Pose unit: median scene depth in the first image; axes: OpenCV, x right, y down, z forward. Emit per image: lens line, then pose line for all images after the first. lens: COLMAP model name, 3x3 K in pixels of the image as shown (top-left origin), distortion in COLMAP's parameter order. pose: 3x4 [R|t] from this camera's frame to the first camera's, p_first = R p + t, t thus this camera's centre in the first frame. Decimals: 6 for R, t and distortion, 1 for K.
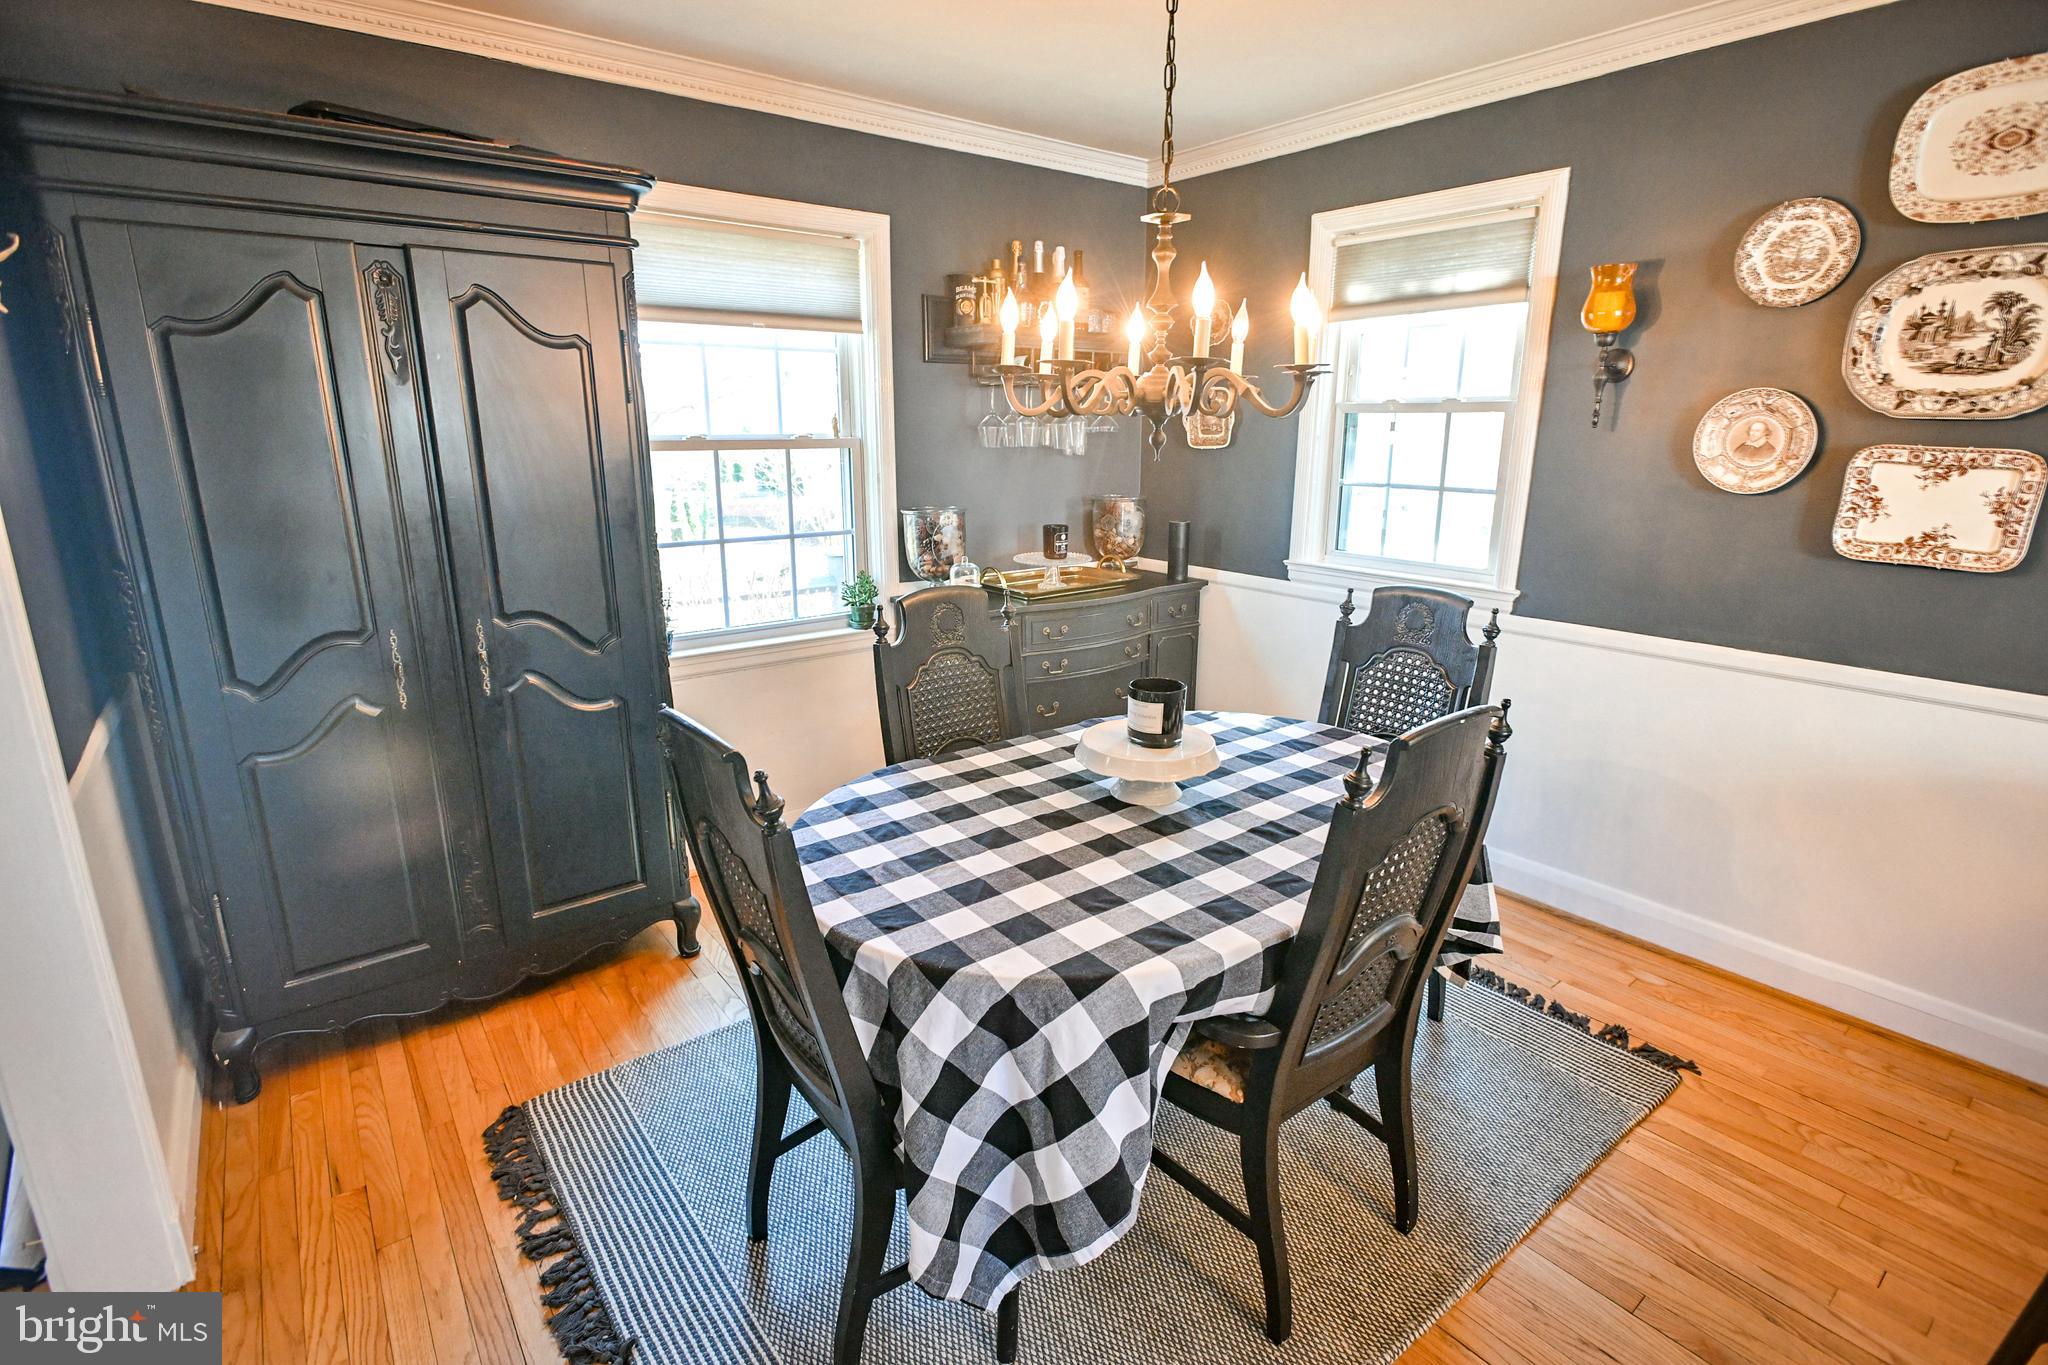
lens RADIAL K [[973.0, 0, 1027.2], [0, 973.0, 672.6], [0, 0, 1]] dist [-0.010981, -0.000679]
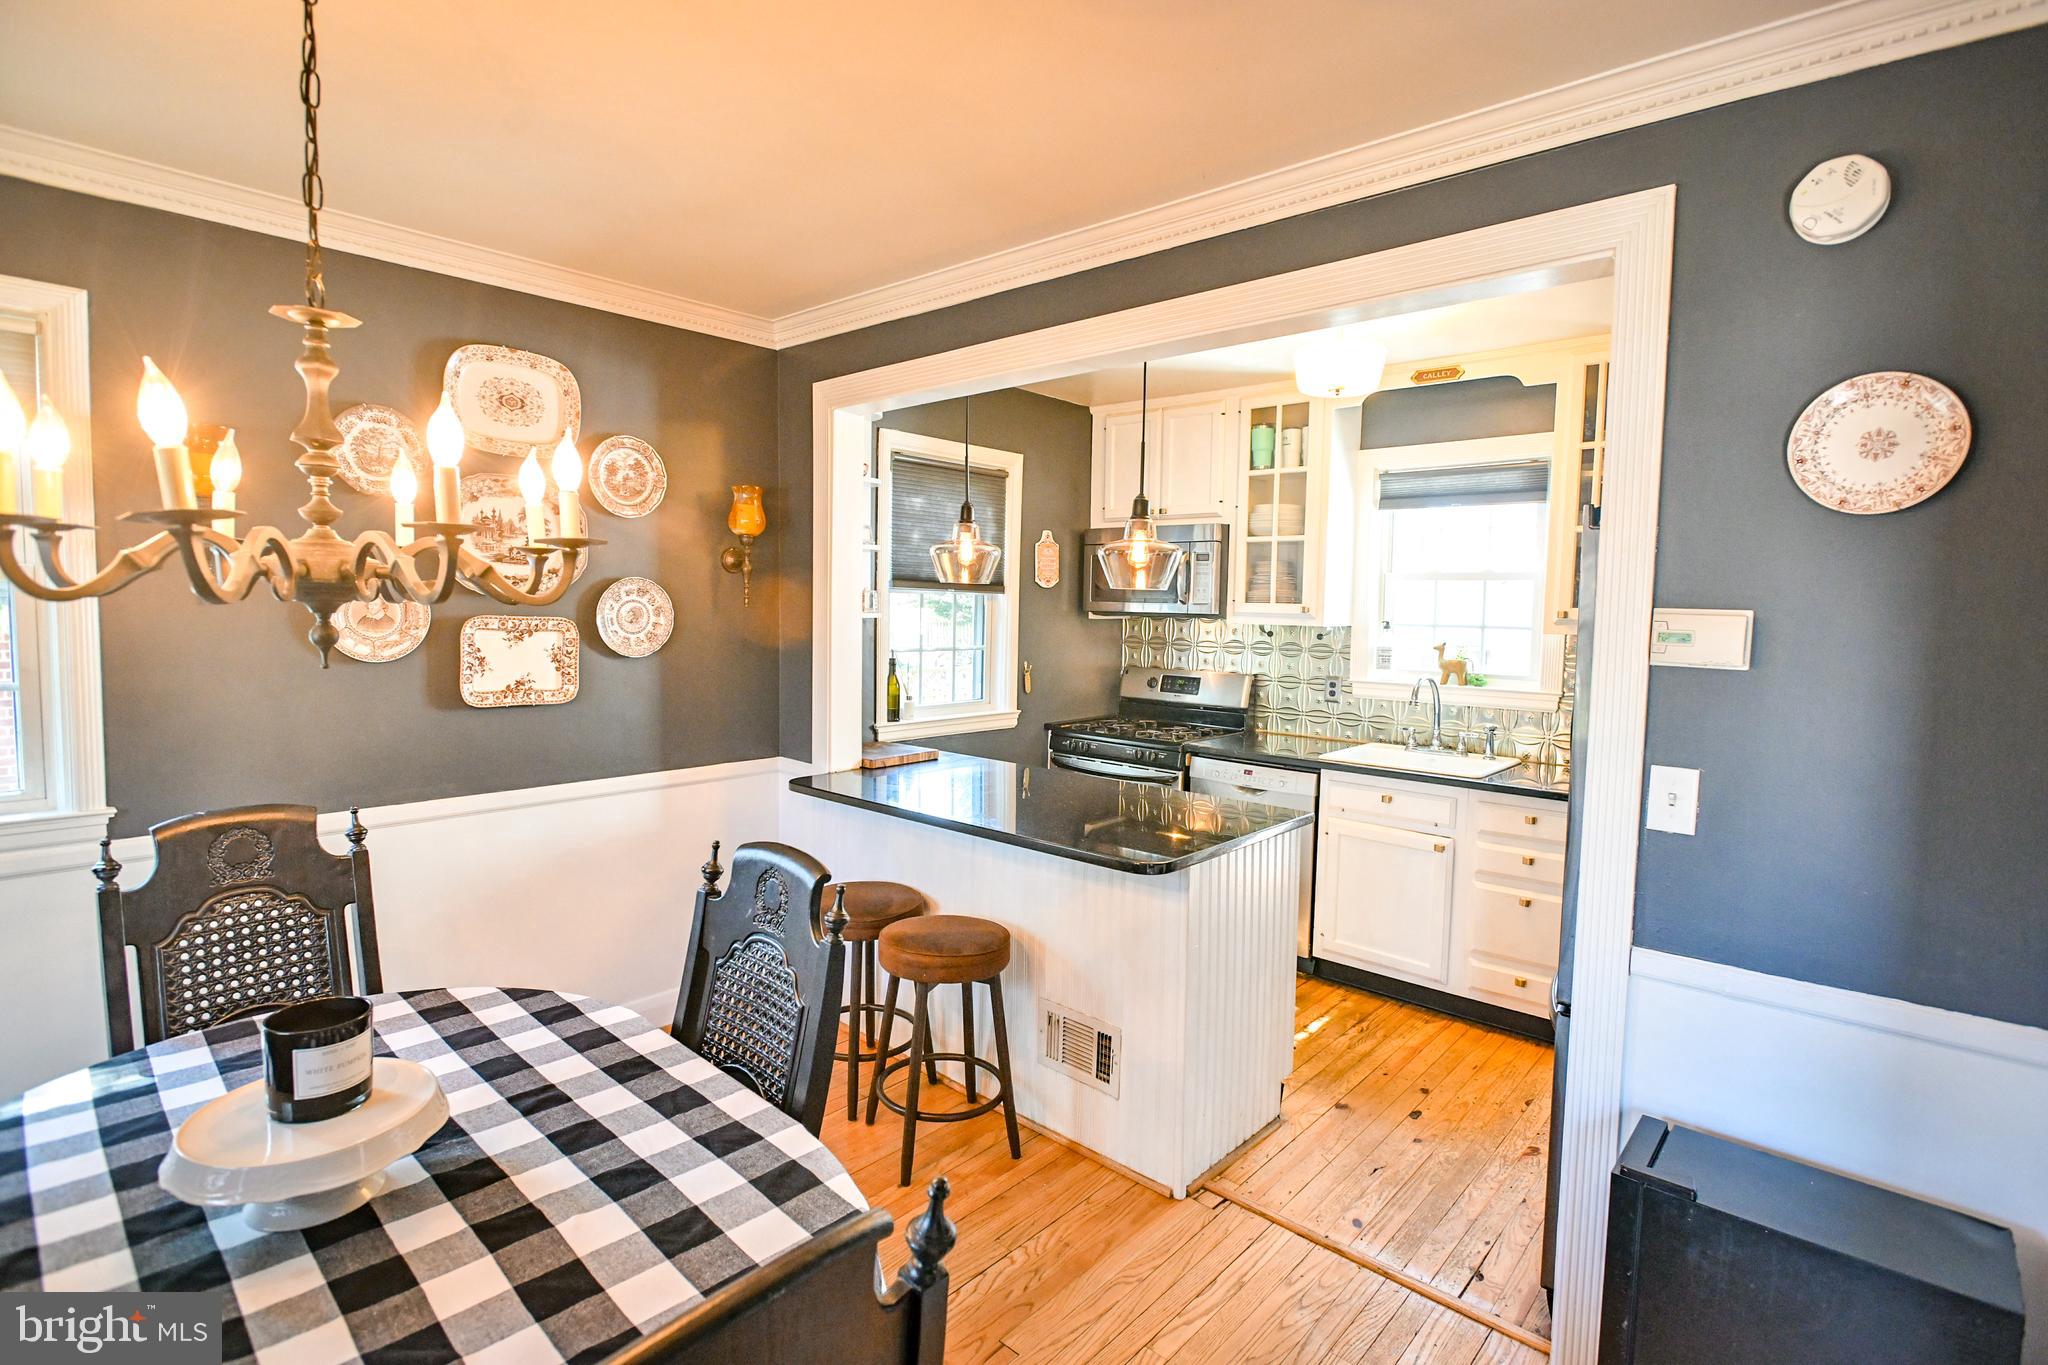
lens RADIAL K [[973.0, 0, 1023.9], [0, 973.0, 672.4], [0, 0, 1]] dist [-0.010981, -0.000679]
pose [[-0.174332, -0.075502, 0.981788, -0.463839], [0.225616, 0.967469, 0.114462, -0.145308], [-0.958491, 0.241462, -0.151626, 0.514829]]
